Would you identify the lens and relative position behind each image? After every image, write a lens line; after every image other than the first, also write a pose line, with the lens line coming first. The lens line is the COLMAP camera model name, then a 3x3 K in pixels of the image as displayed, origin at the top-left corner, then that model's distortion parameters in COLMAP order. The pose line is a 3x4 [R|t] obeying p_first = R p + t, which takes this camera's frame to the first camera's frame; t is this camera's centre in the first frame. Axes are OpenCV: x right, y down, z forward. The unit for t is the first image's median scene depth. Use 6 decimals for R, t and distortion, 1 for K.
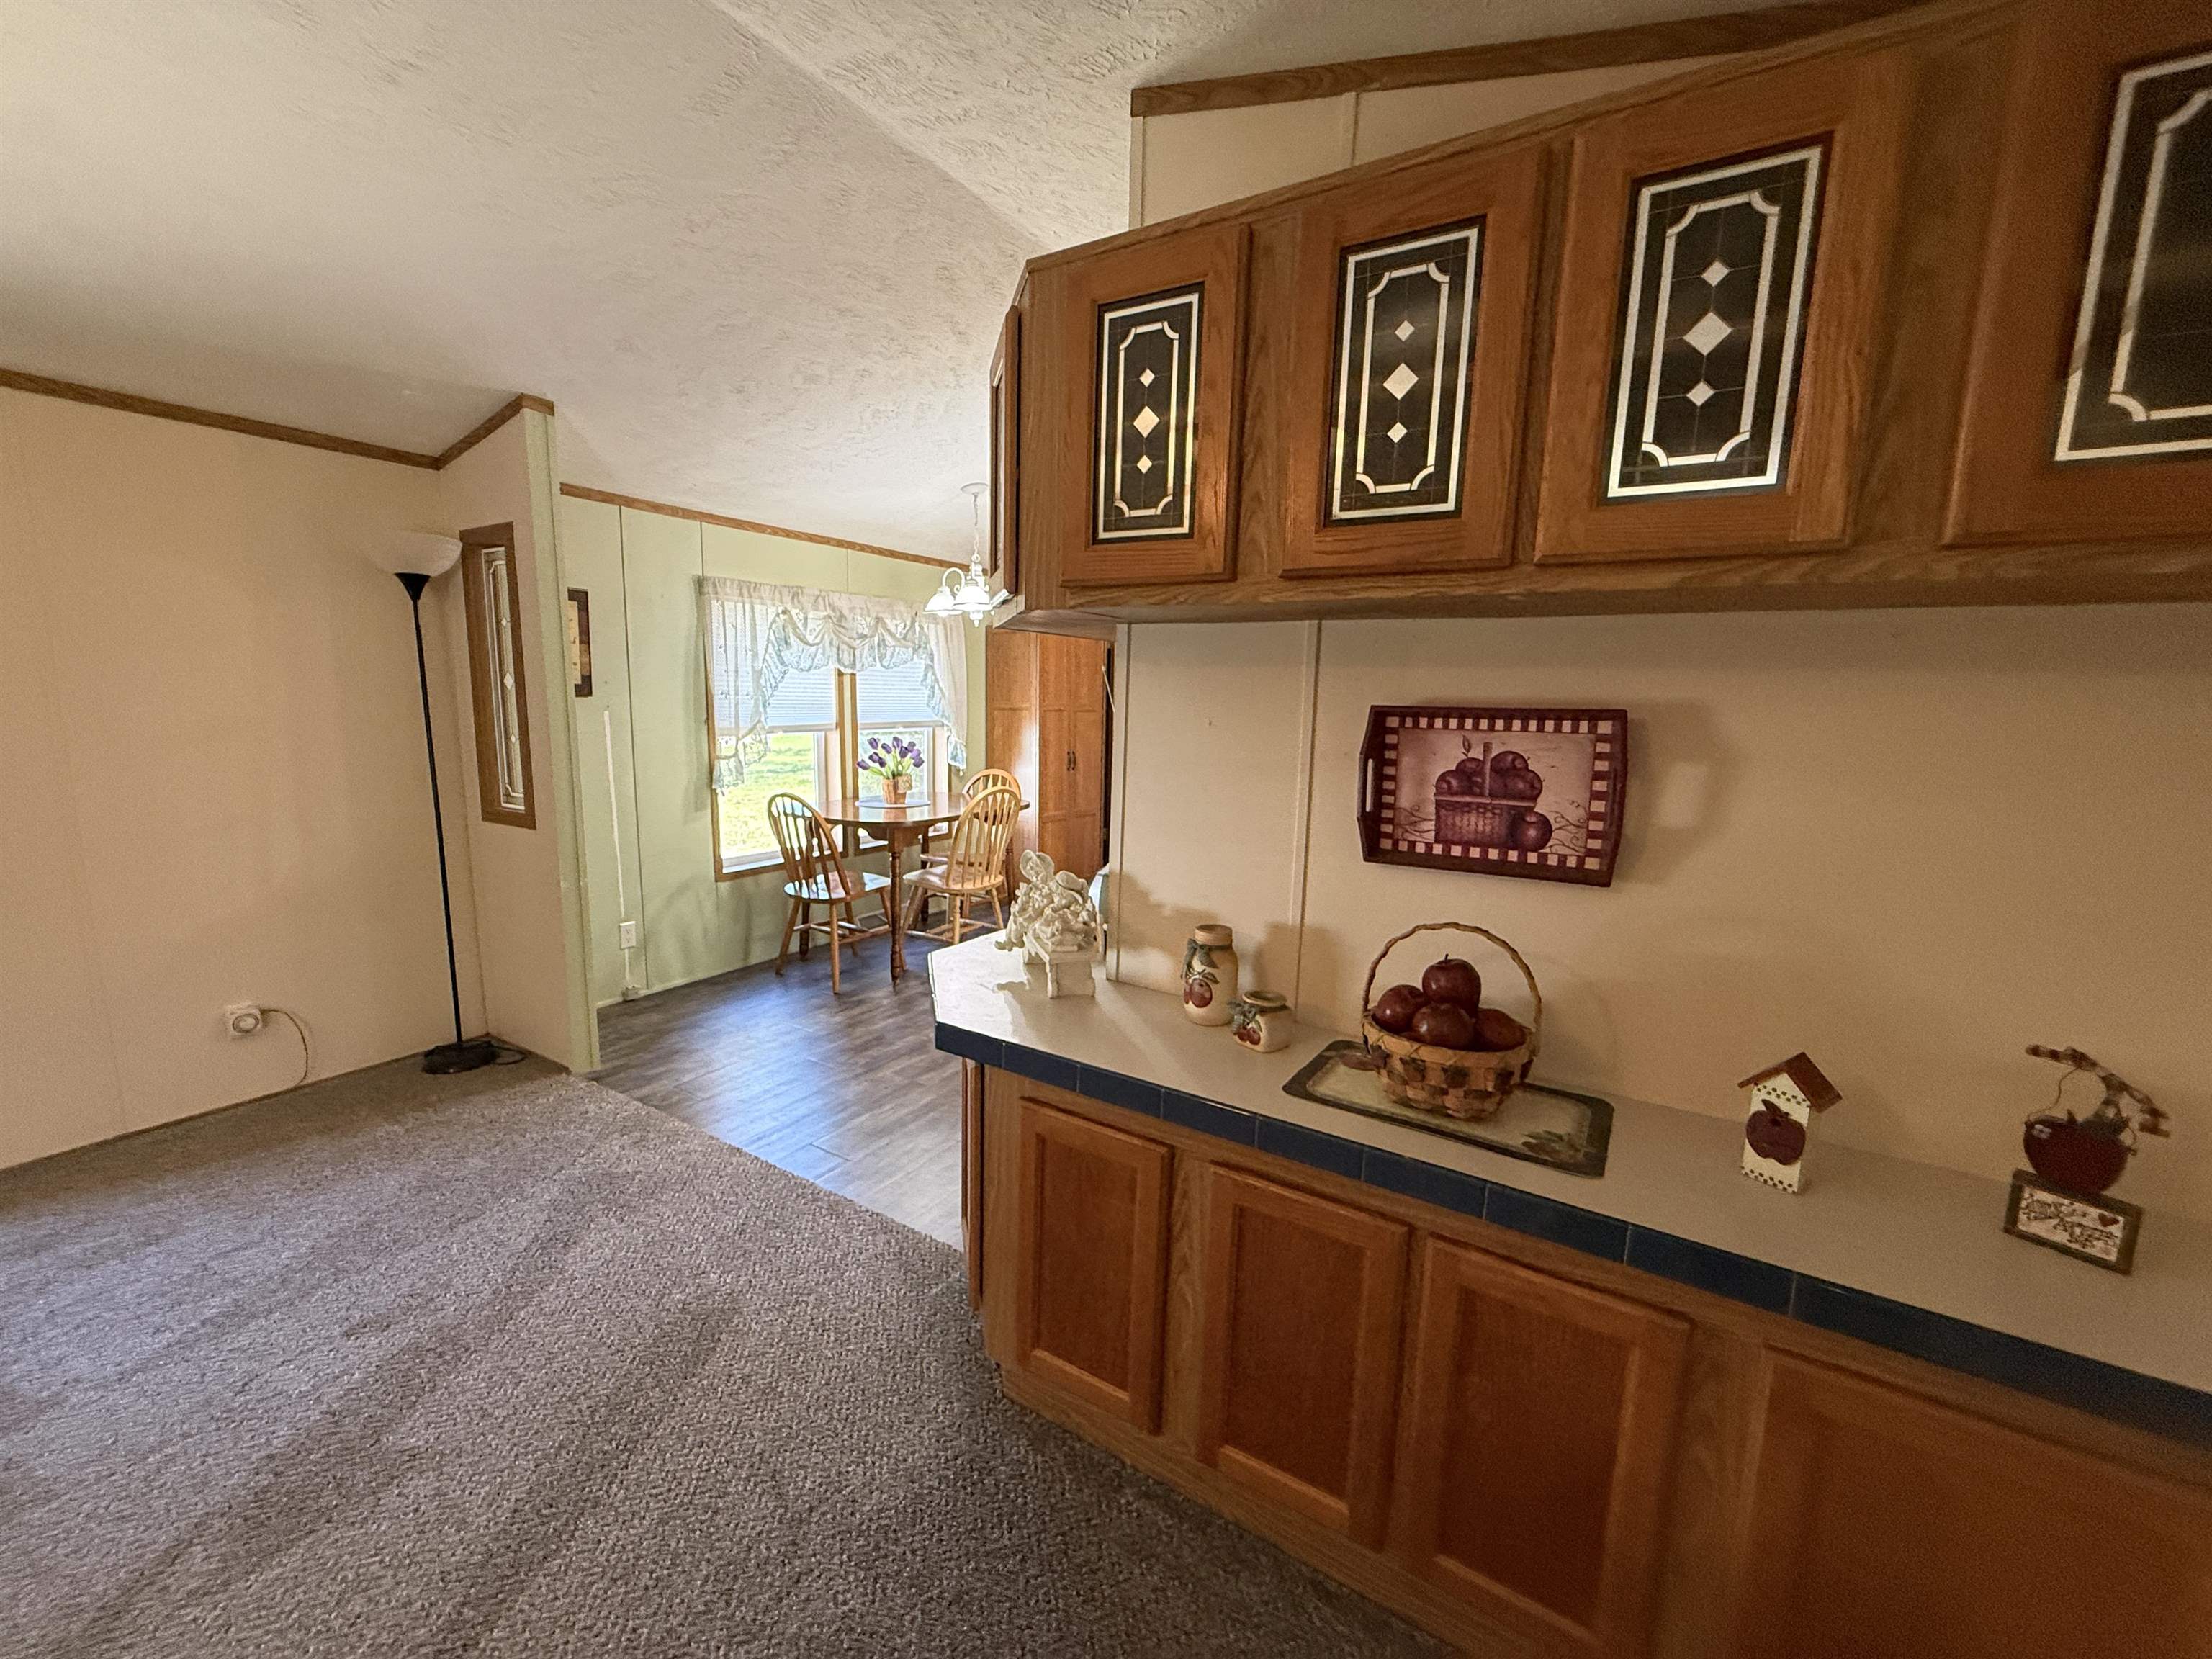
lens RADIAL K [[878.2, 0, 1099.8], [0, 878.2, 830.3], [0, 0, 1]] dist [0.000219, -0.000252]
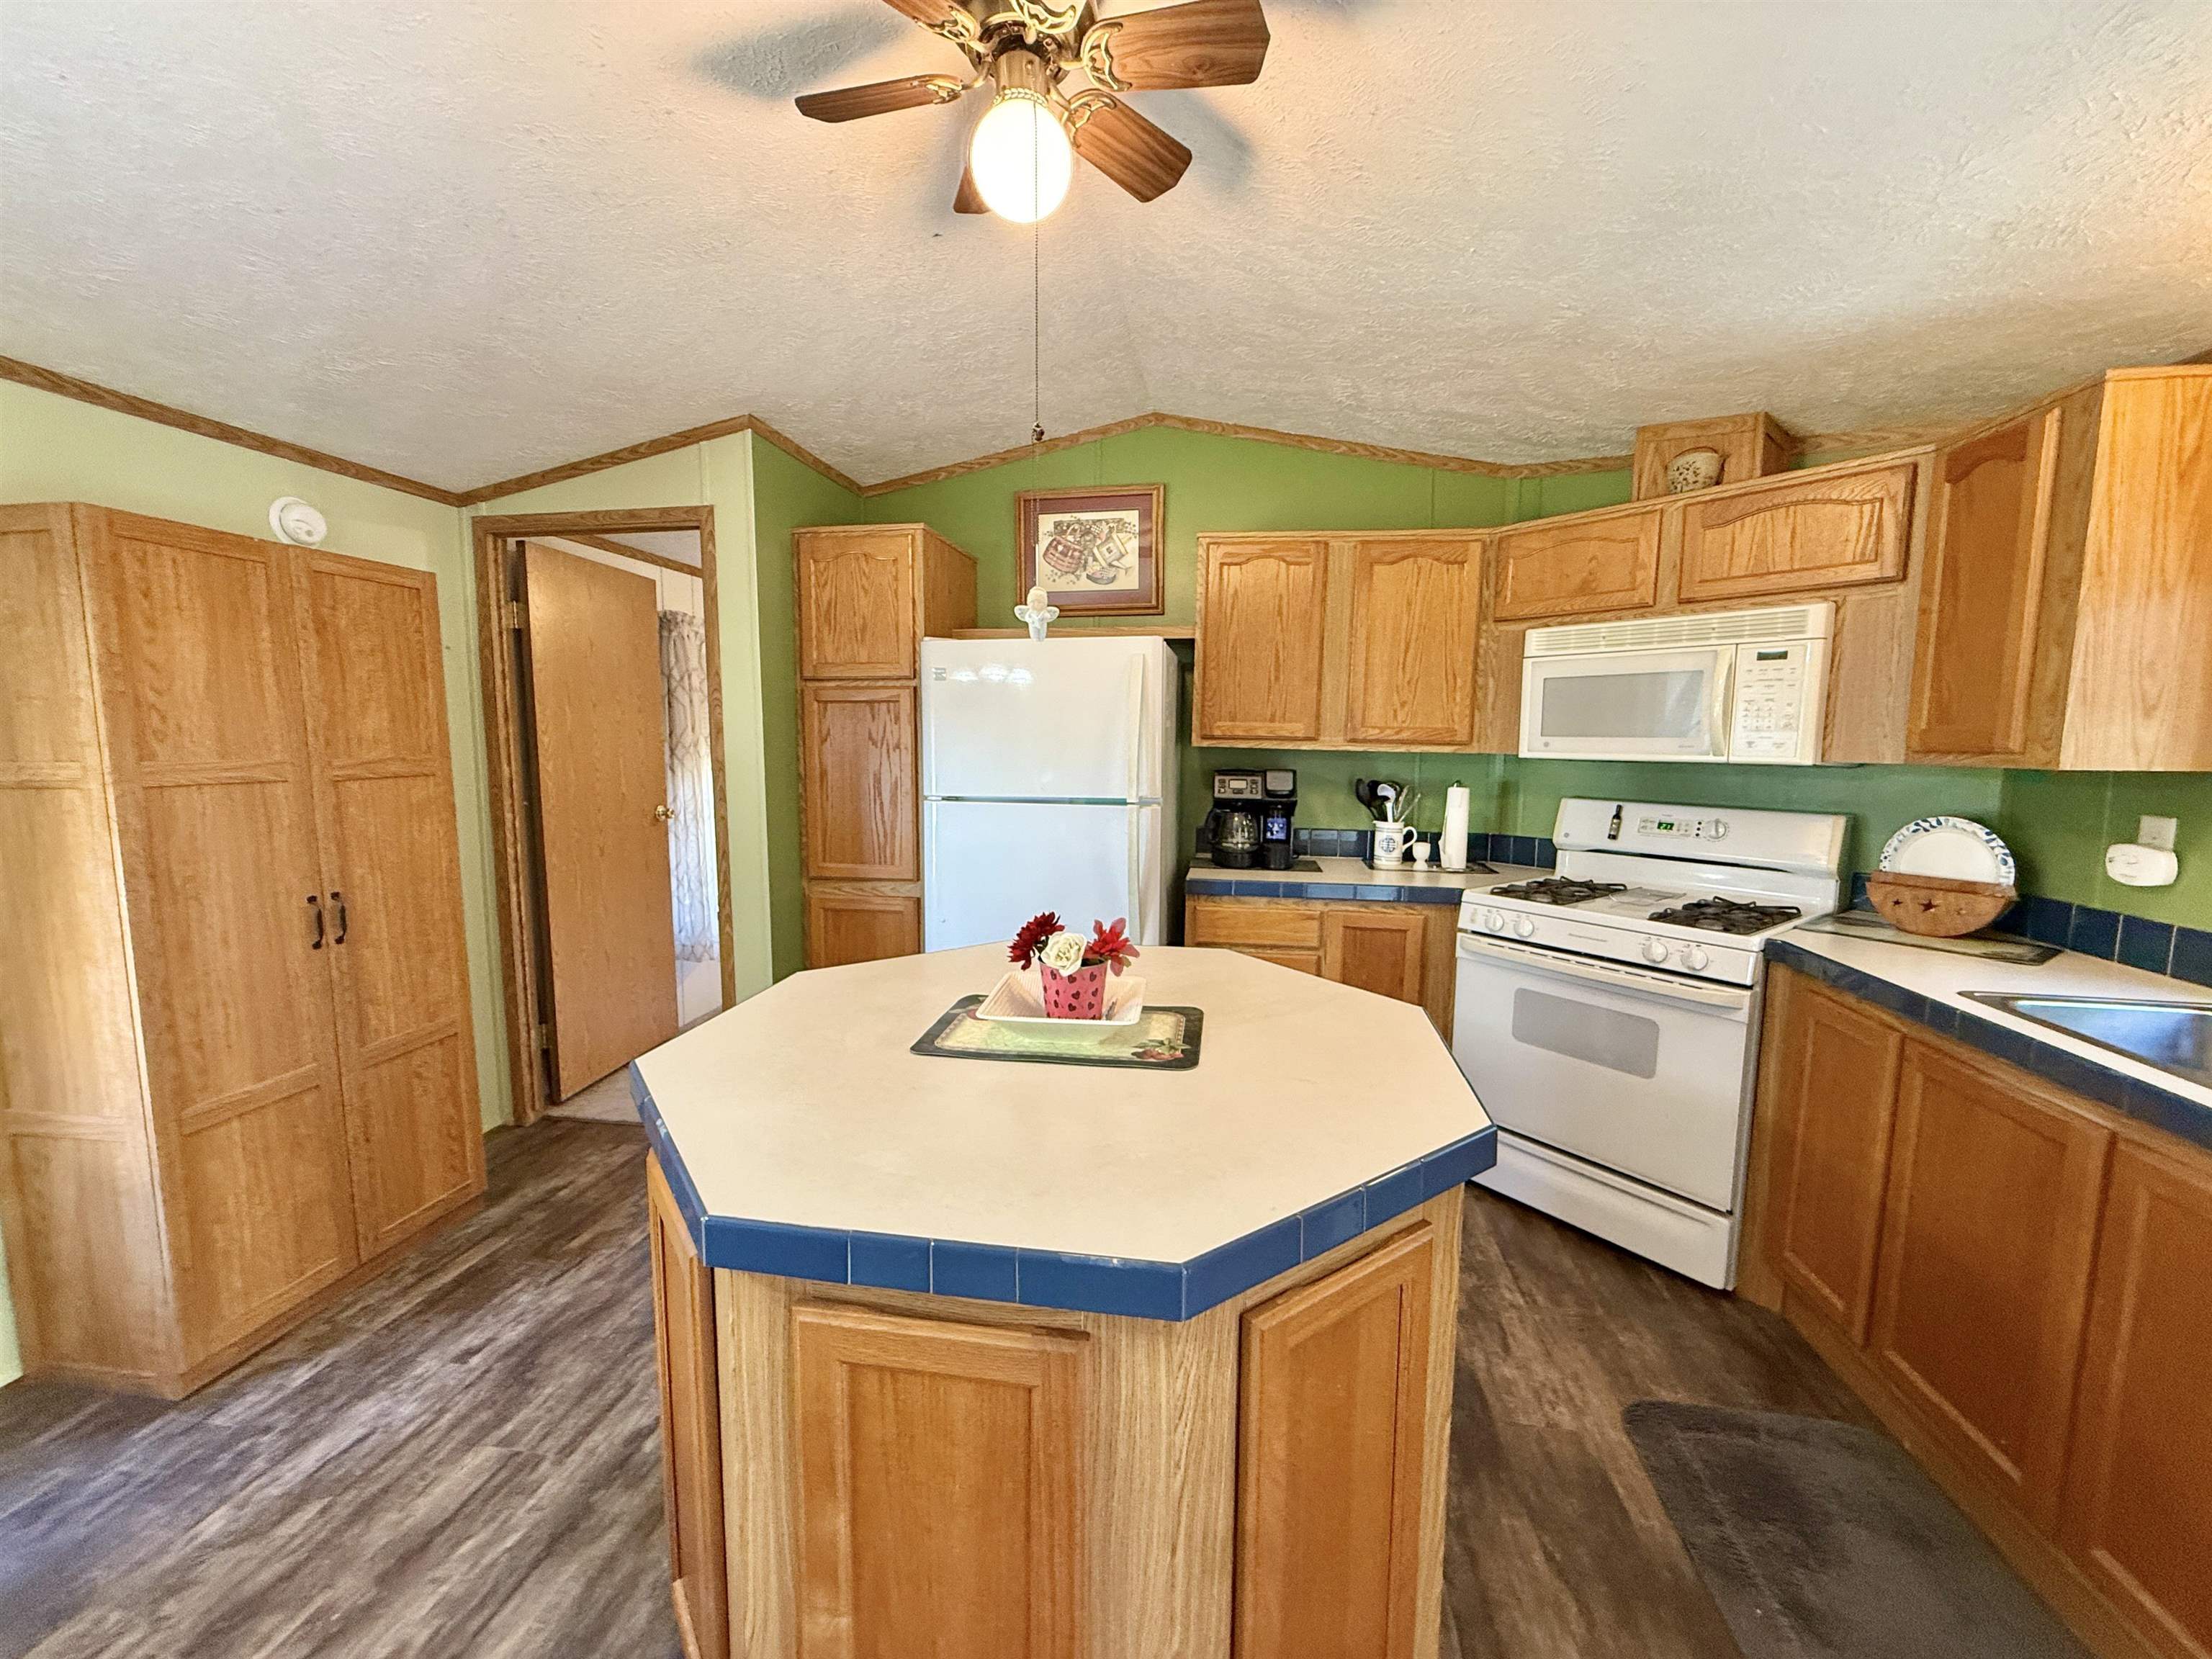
lens RADIAL K [[878.2, 0, 1099.8], [0, 878.2, 830.3], [0, 0, 1]] dist [0.000219, -0.000252]
pose [[0.922399, -0.062902, 0.381083, 0.166351], [0.076844, 0.996812, -0.021465, -0.114094], [-0.378518, 0.049083, 0.924292, 0.754619]]
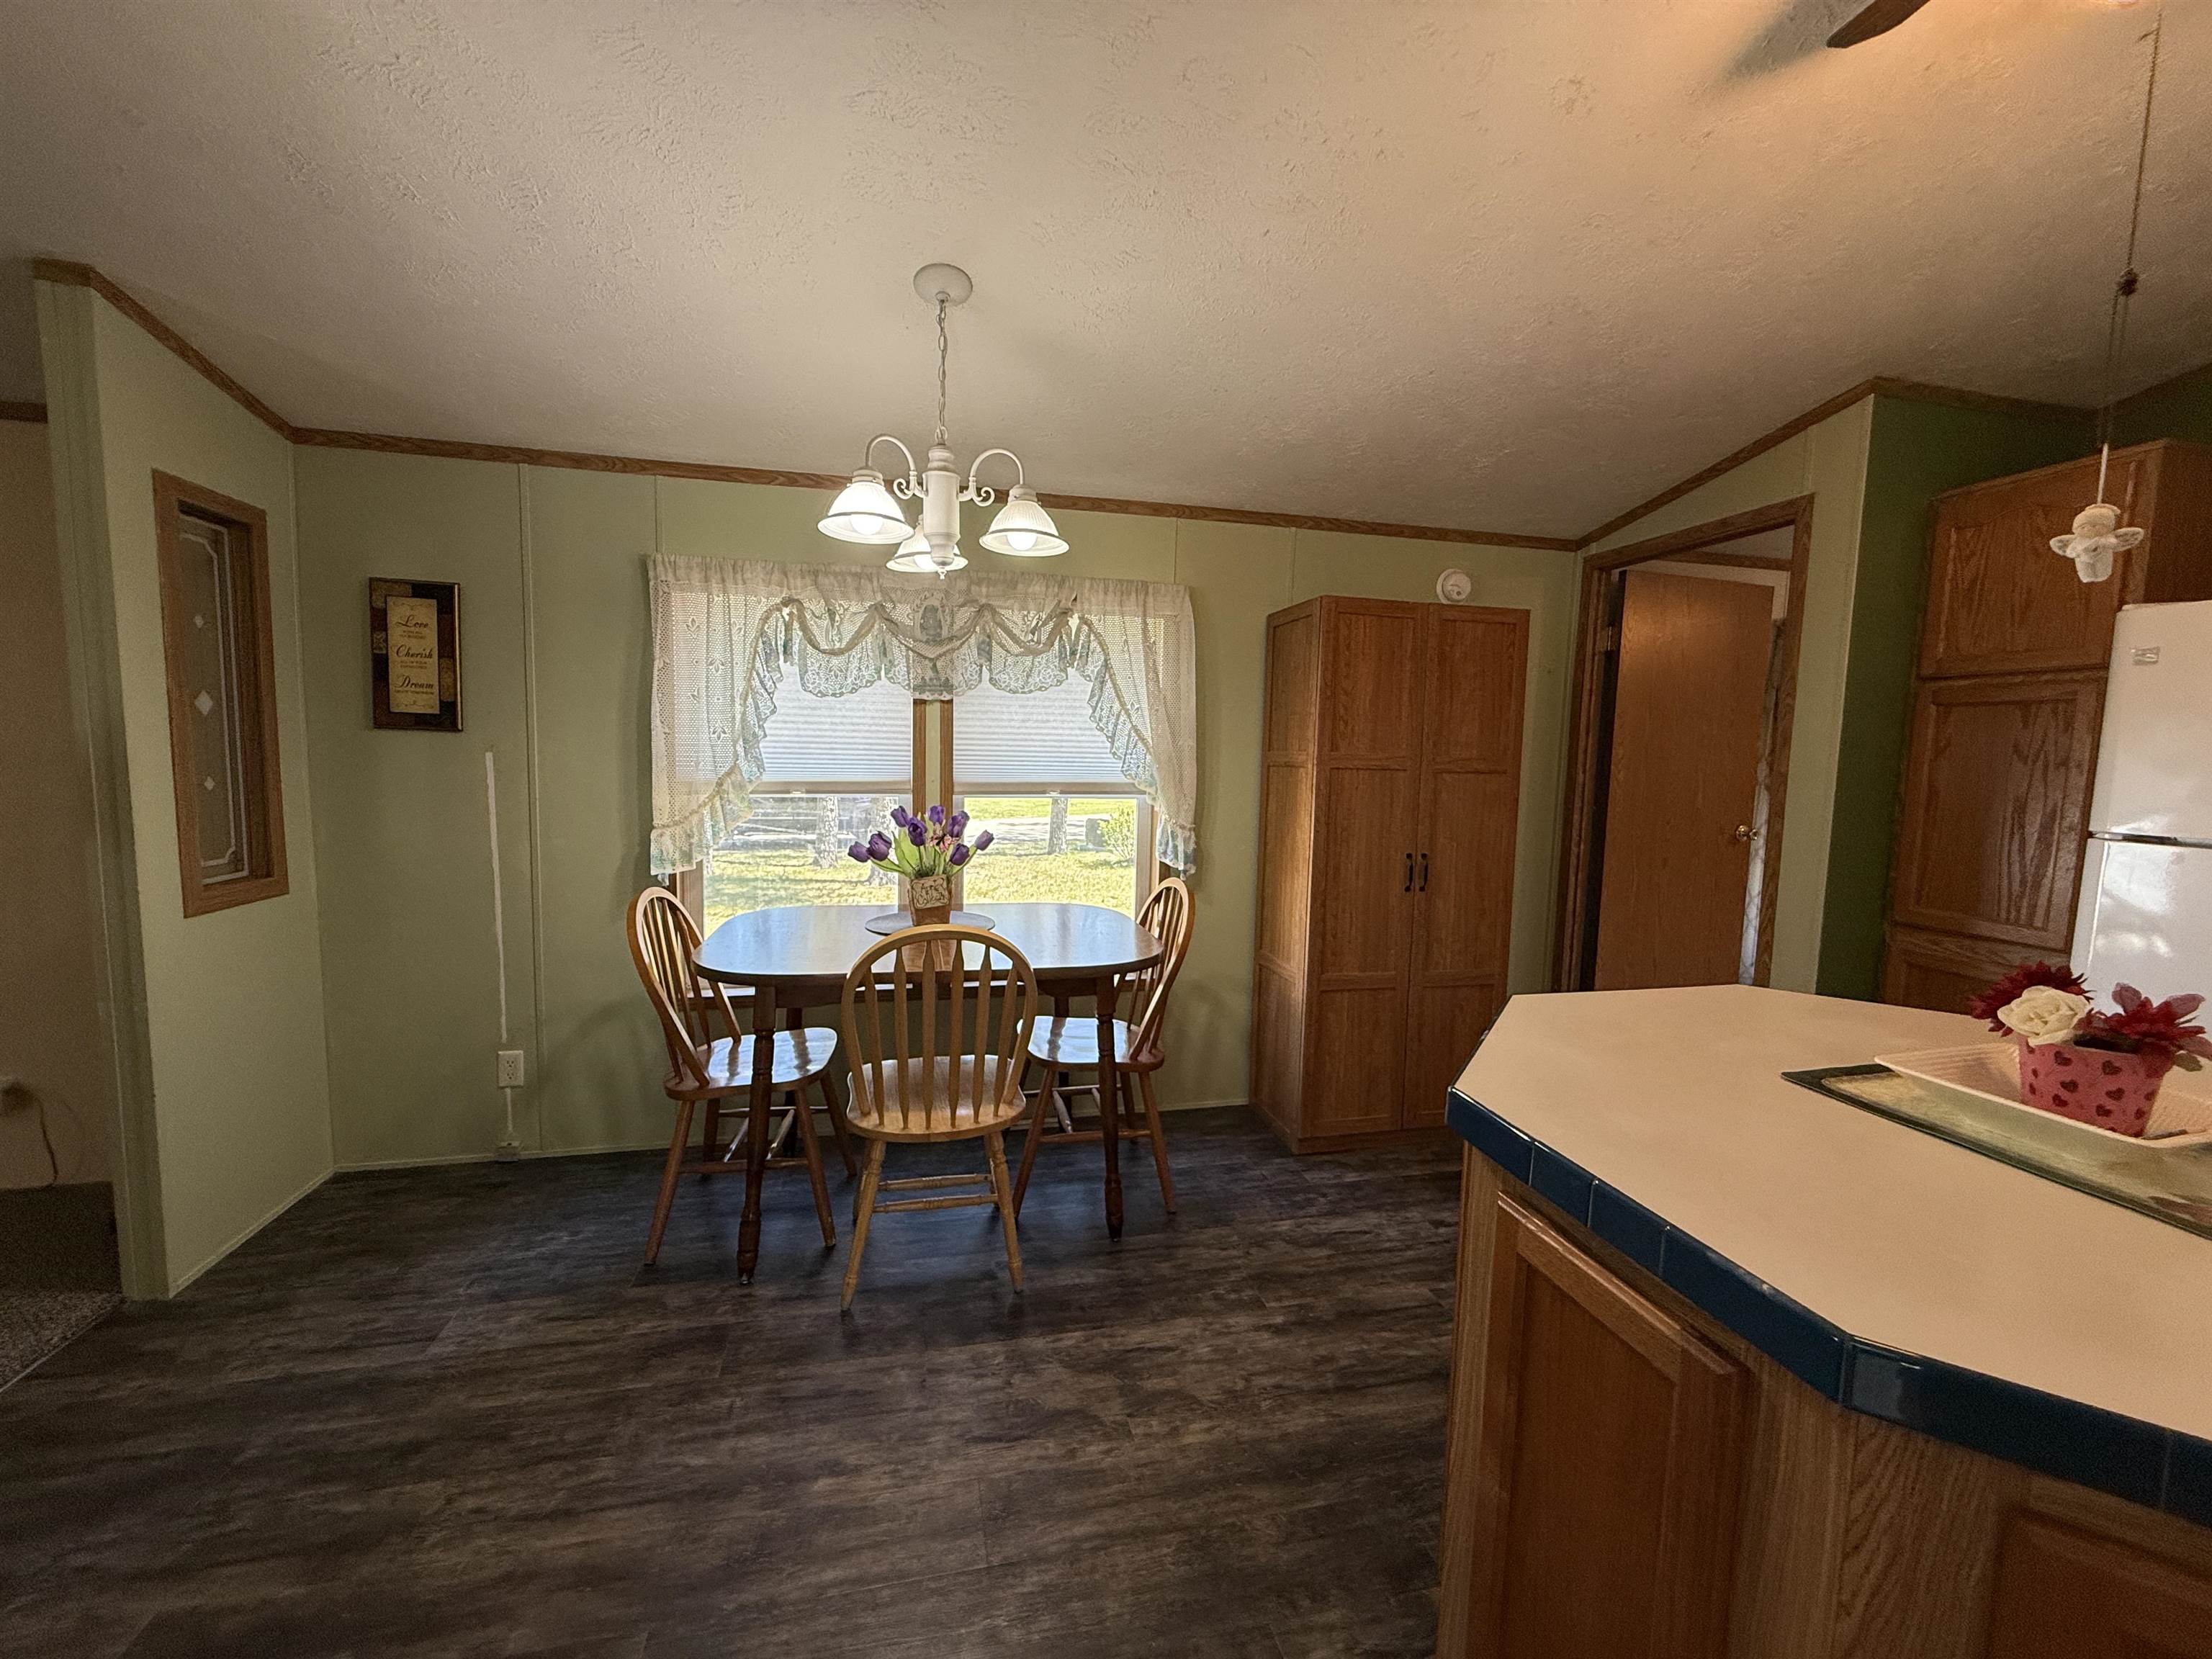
lens RADIAL K [[874.7, 0, 1107.0], [0, 874.7, 828.6], [0, 0, 1]] dist [0.000613, -0.000097]
pose [[0.709722, 0.057601, -0.702123, 0.252973], [-0.113966, 0.992911, -0.033743, -0.091564], [0.695202, 0.103966, 0.711256, 0.725357]]
